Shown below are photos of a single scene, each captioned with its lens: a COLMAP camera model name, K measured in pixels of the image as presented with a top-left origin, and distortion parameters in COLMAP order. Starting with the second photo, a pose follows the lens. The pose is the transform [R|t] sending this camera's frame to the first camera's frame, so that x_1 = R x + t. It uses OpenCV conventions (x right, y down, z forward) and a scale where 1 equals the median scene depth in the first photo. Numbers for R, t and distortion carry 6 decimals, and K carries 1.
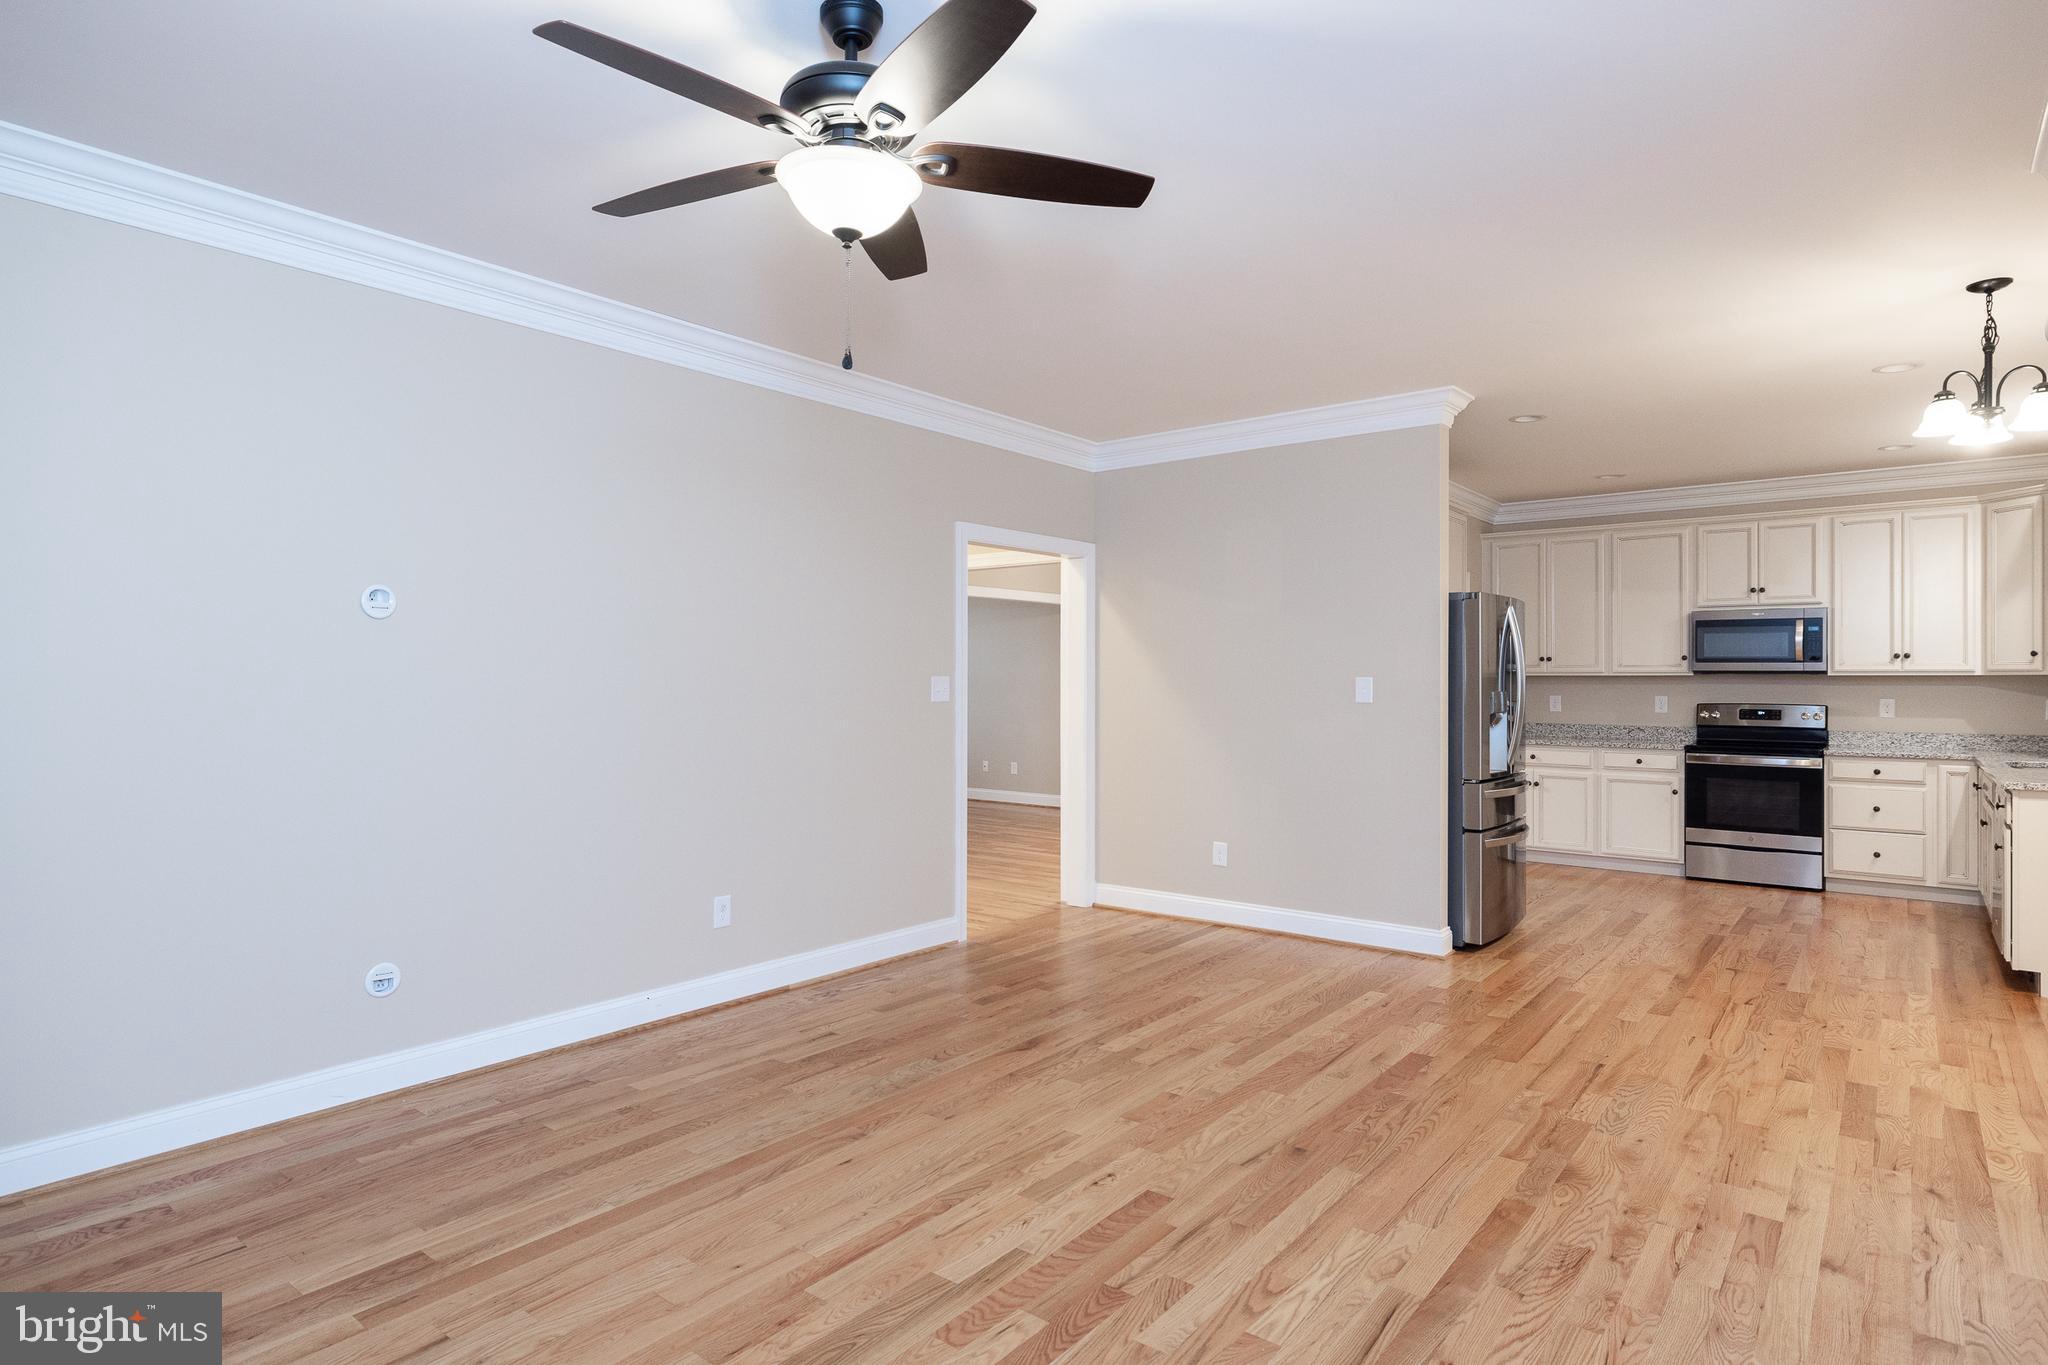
lens RADIAL K [[1119.6, 0, 1008.3], [0, 1119.6, 678.9], [0, 0, 1]] dist [0.001468, -0.001662]
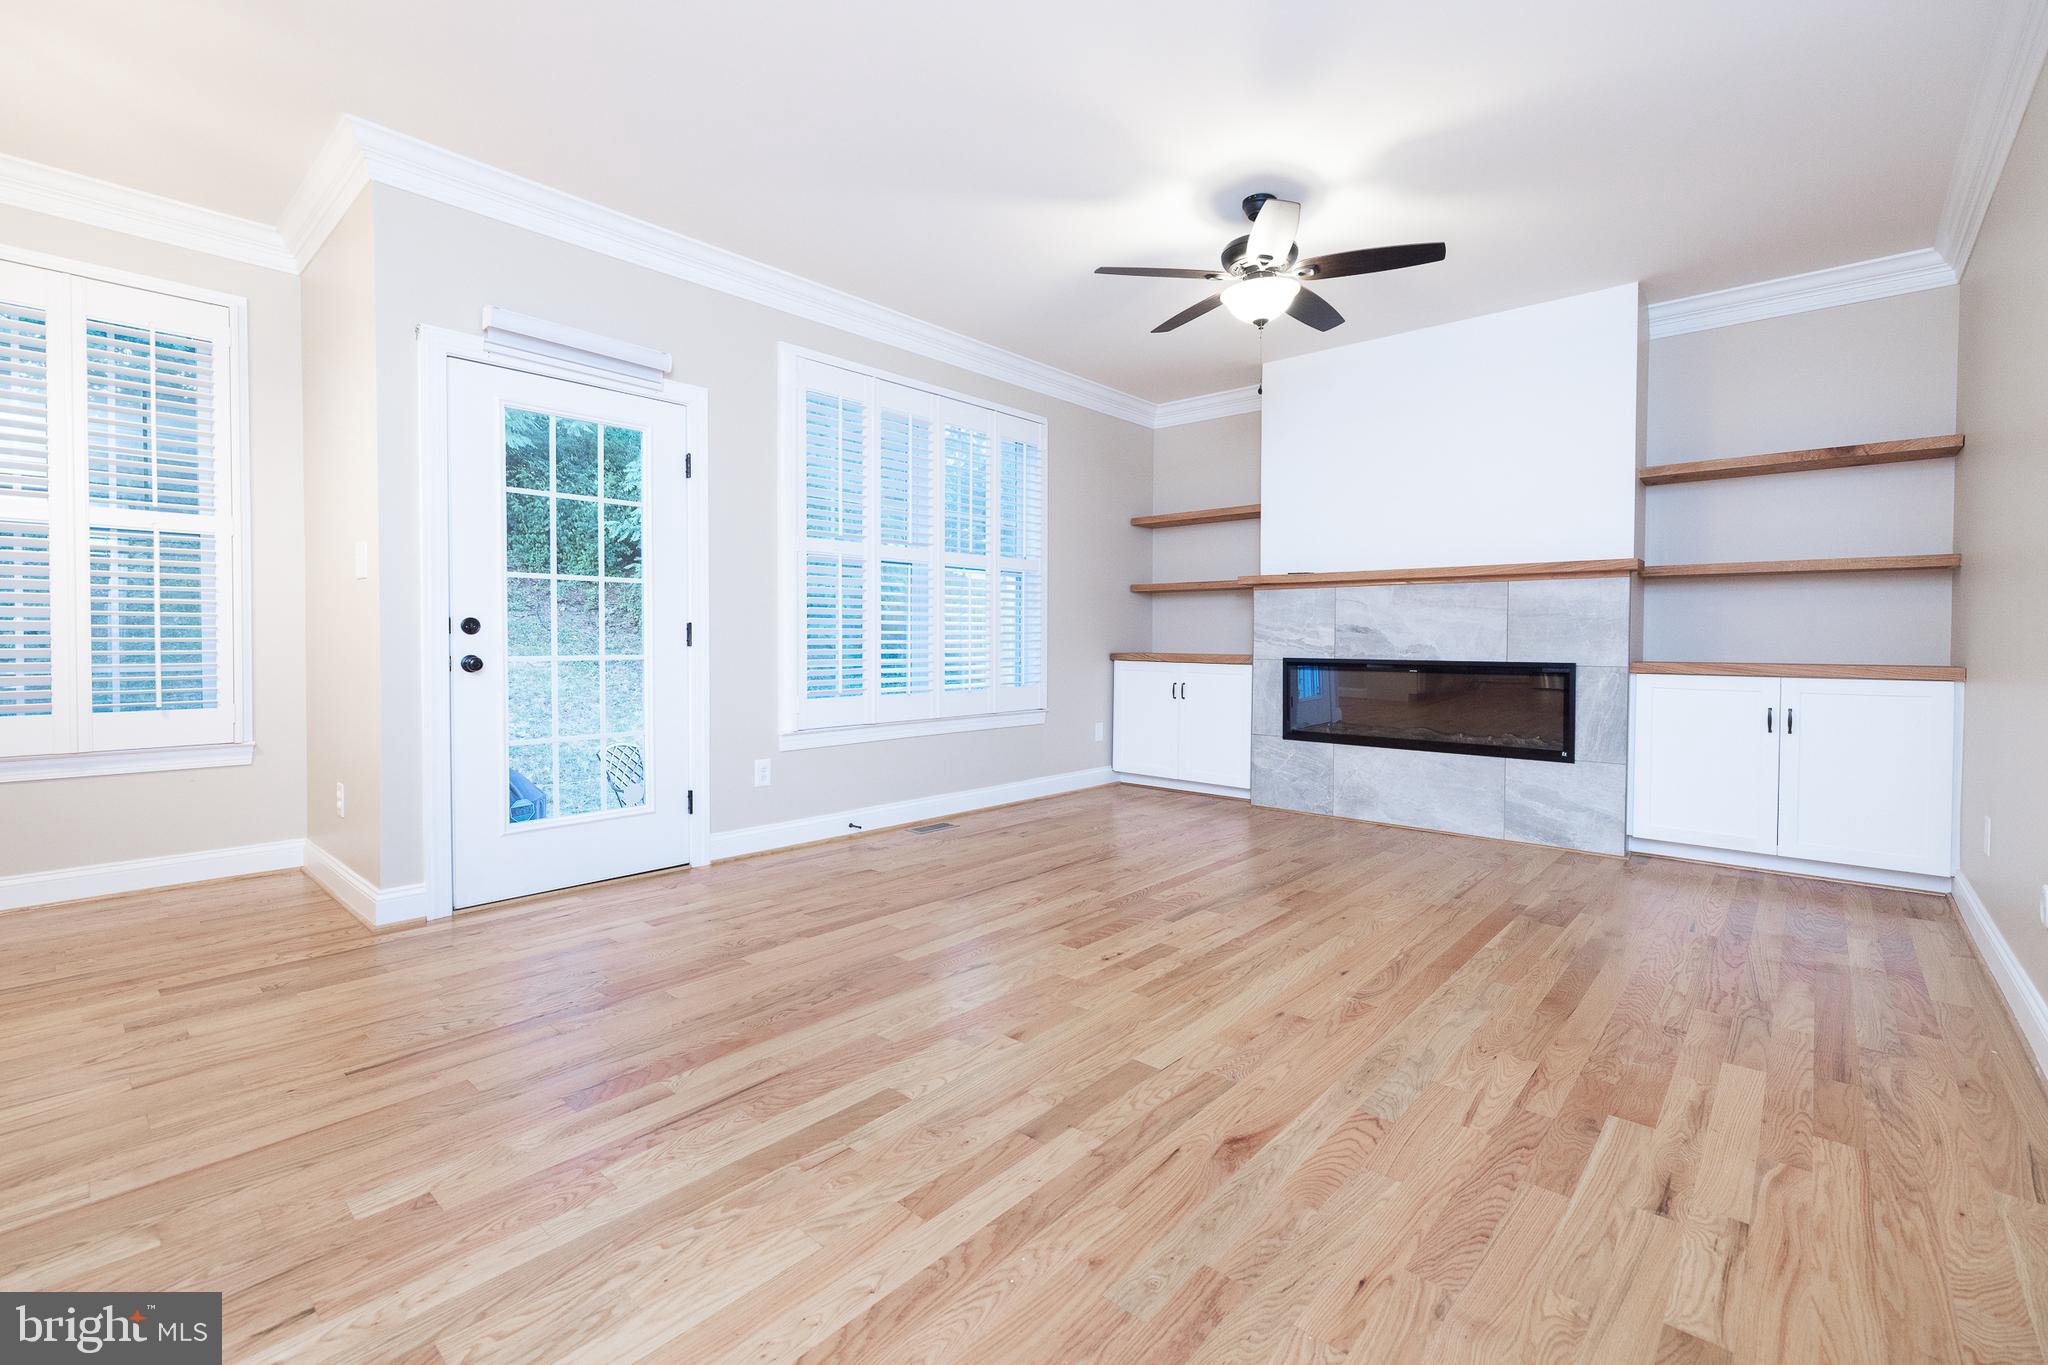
lens RADIAL K [[878.4, 0, 1033.0], [0, 878.4, 653.2], [0, 0, 1]] dist [-0.001994, 0.000488]
pose [[-0.999081, -0.006727, 0.042334, 0.092046], [-0.006055, 0.999854, 0.015967, 0.074414], [-0.042436, 0.015696, -0.998976, 1.348696]]
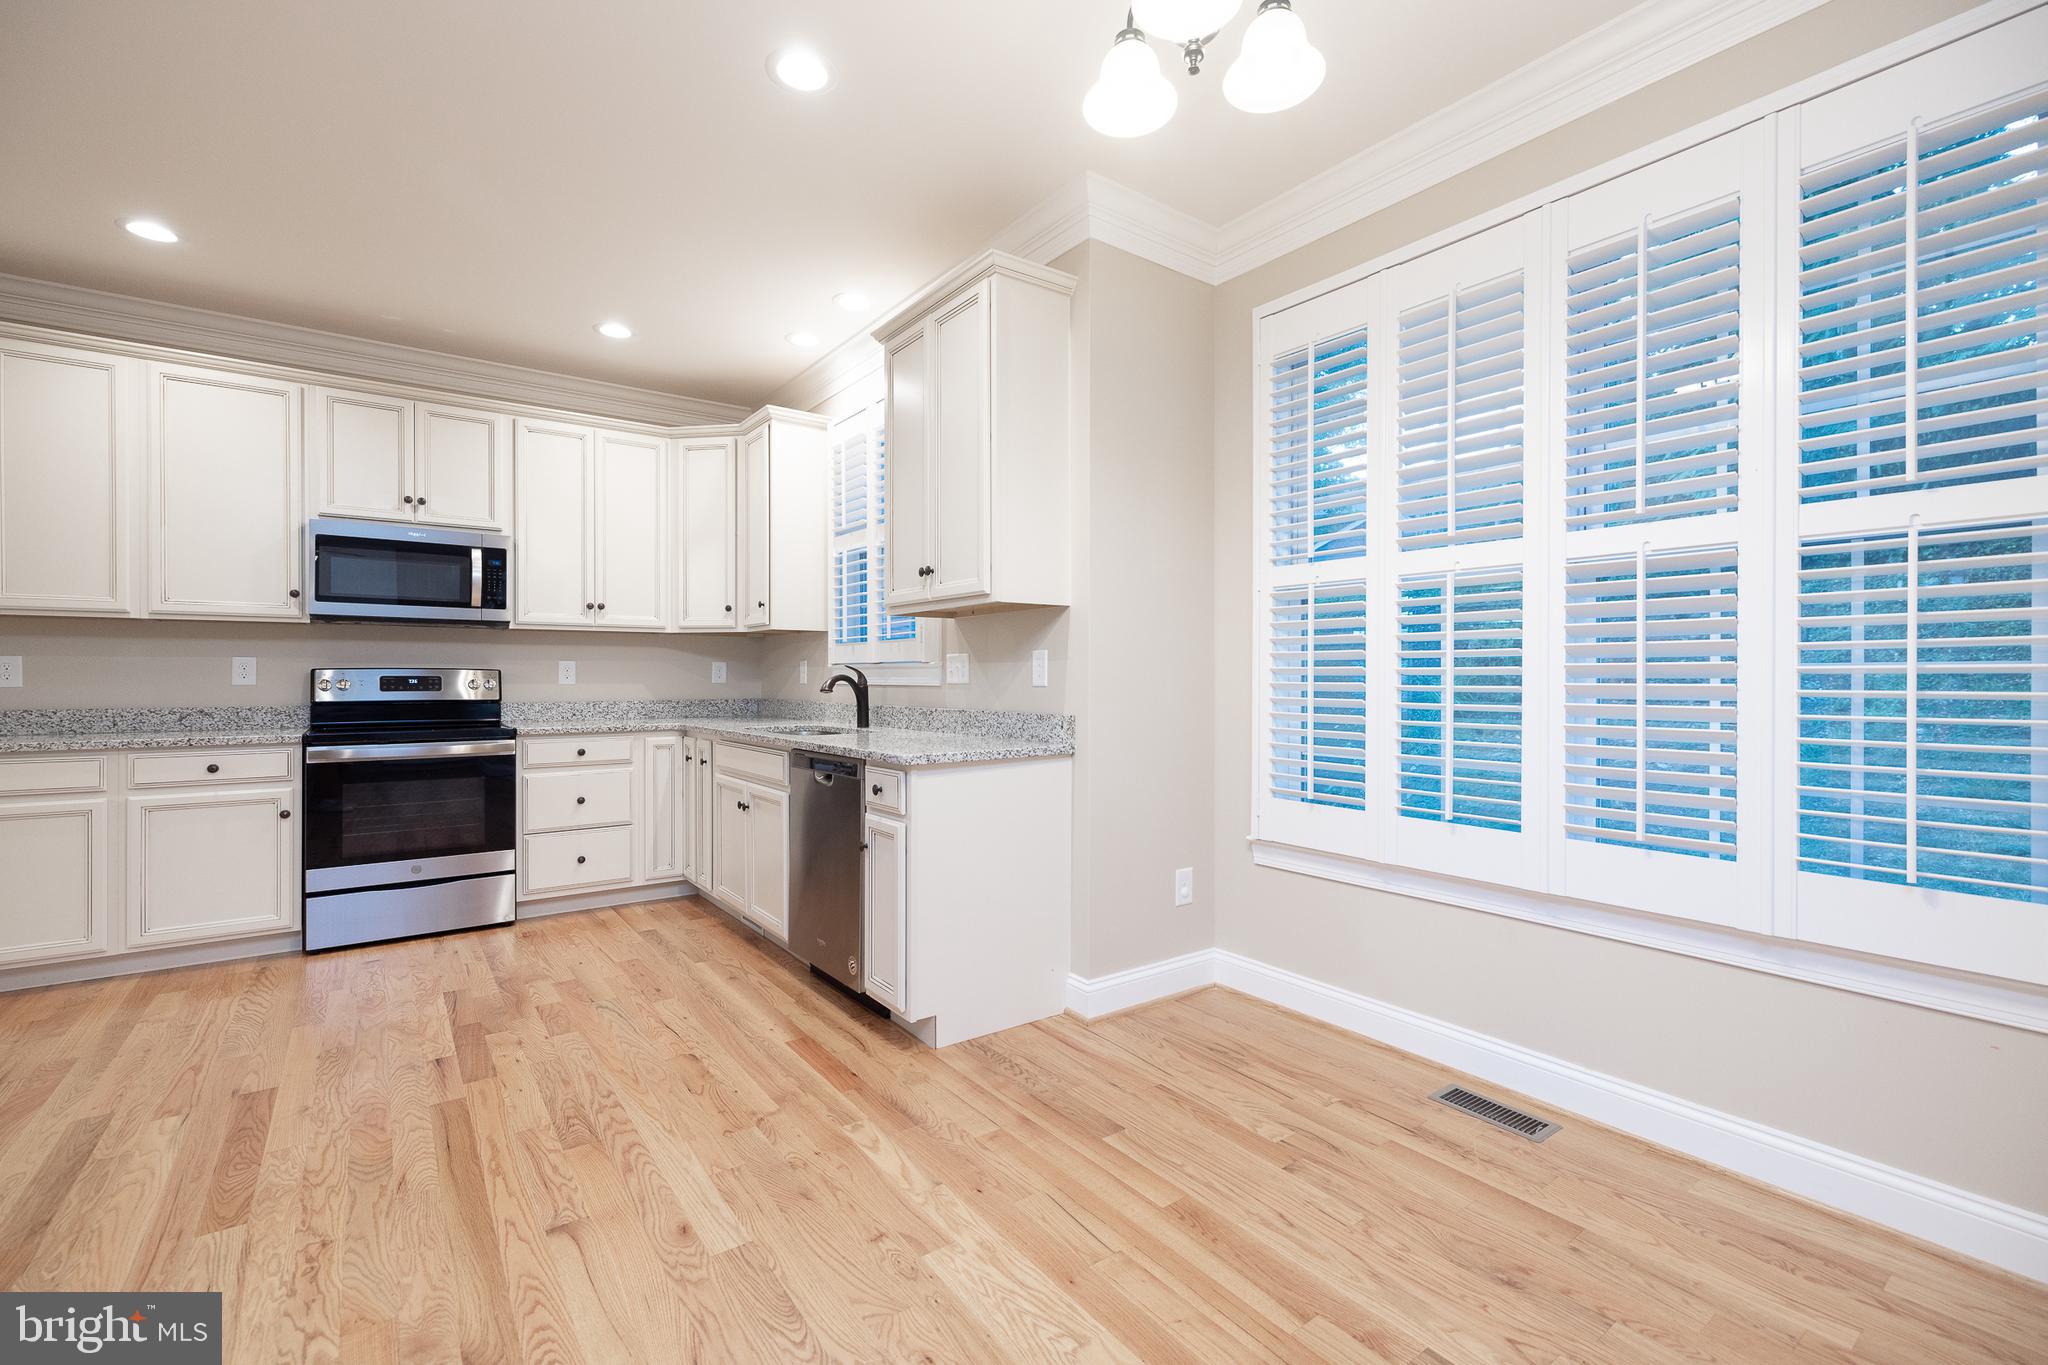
lens RADIAL K [[878.4, 0, 1020.2], [0, 878.4, 674.3], [0, 0, 1]] dist [-0.001994, 0.000488]
pose [[0.252947, 0.001093, 0.967480, 0.420149], [0.000598, 0.999999, -0.001286, 0.047323], [-0.967480, 0.000904, 0.252946, 0.870185]]
